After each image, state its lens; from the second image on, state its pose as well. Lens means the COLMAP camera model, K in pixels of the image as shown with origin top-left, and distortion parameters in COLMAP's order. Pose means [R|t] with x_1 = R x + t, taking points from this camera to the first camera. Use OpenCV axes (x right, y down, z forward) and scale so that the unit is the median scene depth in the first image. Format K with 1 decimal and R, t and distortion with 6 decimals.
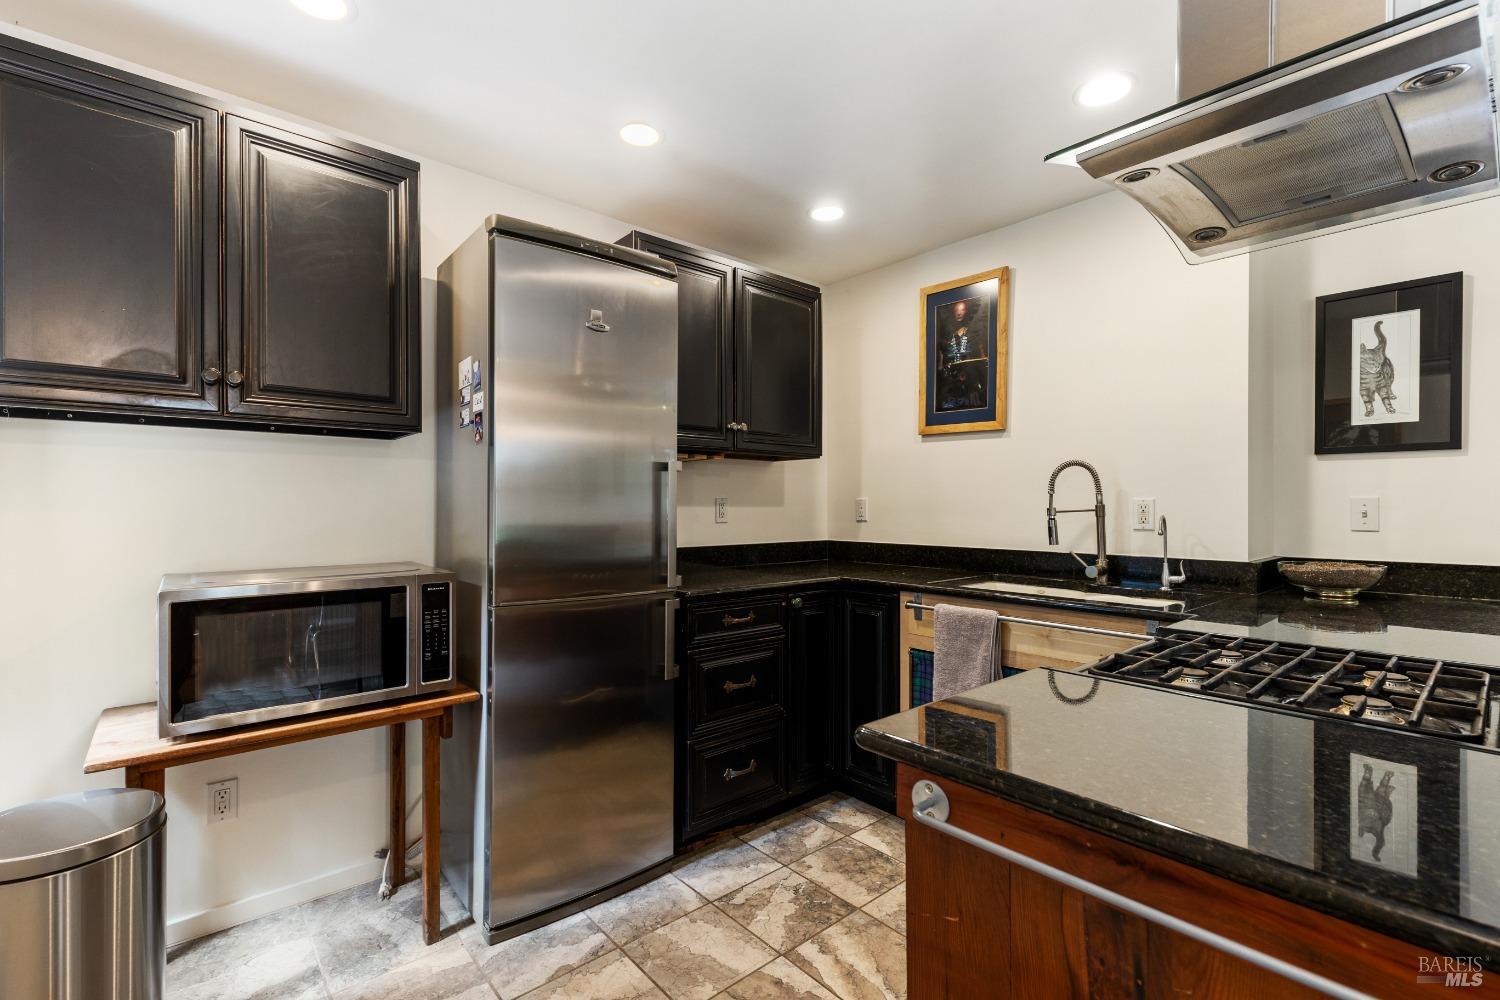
lens RADIAL K [[666.8, 0, 748.4], [0, 666.8, 506.9], [0, 0, 1]] dist [0.011455, -0.000095]
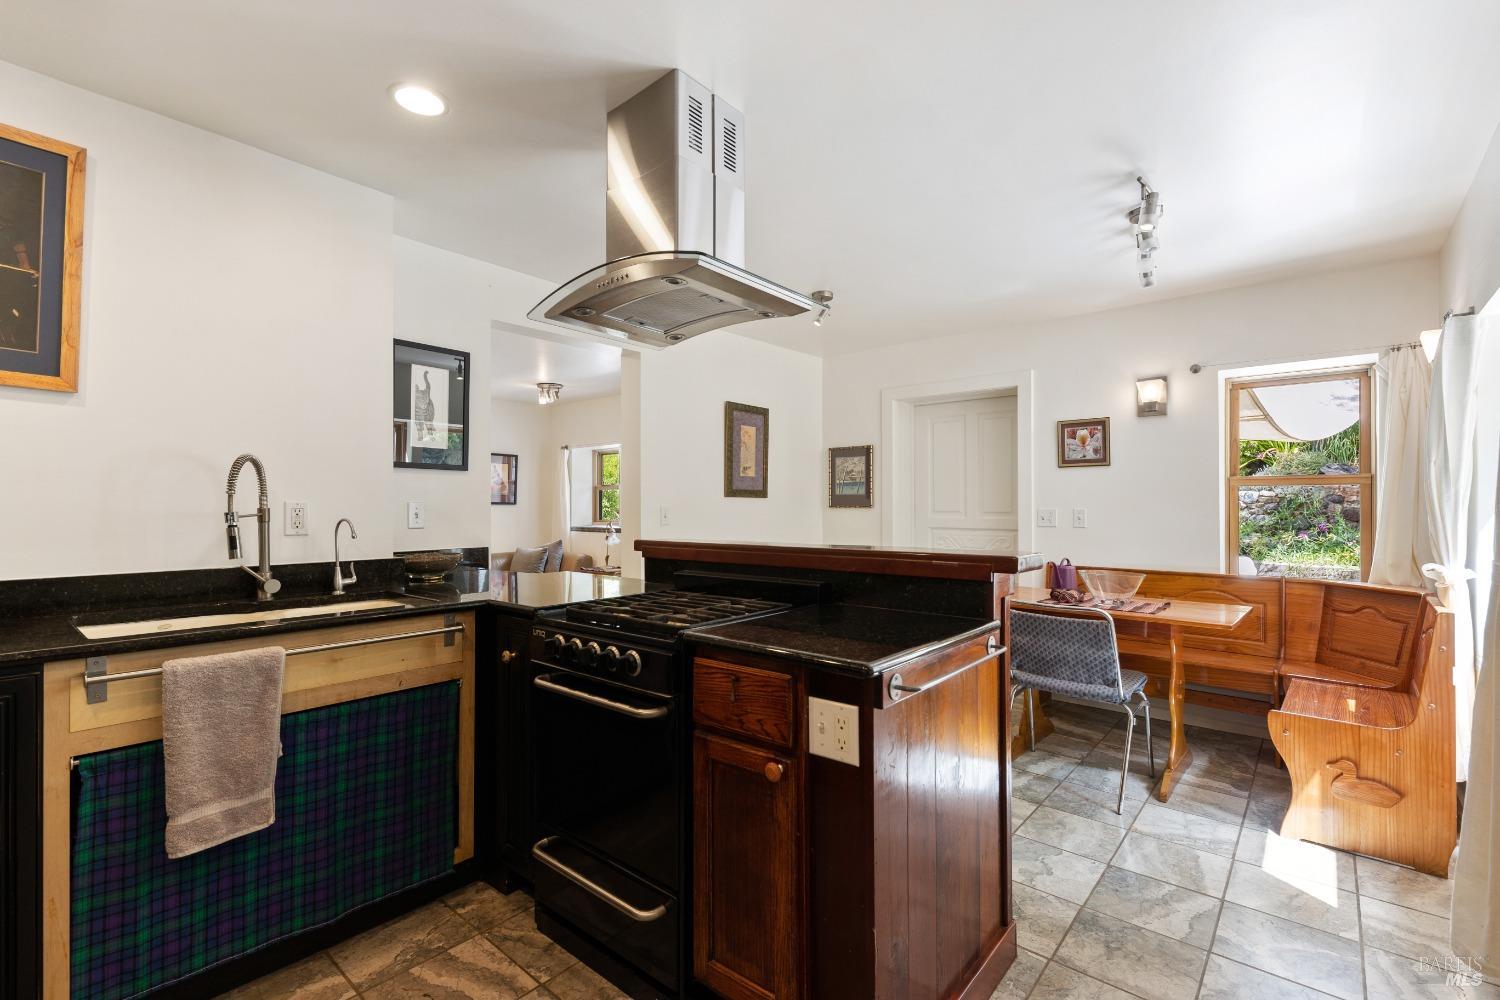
lens RADIAL K [[666.8, 0, 748.4], [0, 666.8, 506.9], [0, 0, 1]] dist [0.011455, -0.000095]
pose [[-0.154949, 0.001349, 0.987921, -0.451487], [0.003677, 0.999993, -0.000789, -0.002199], [-0.987916, 0.003511, -0.154953, 0.545414]]
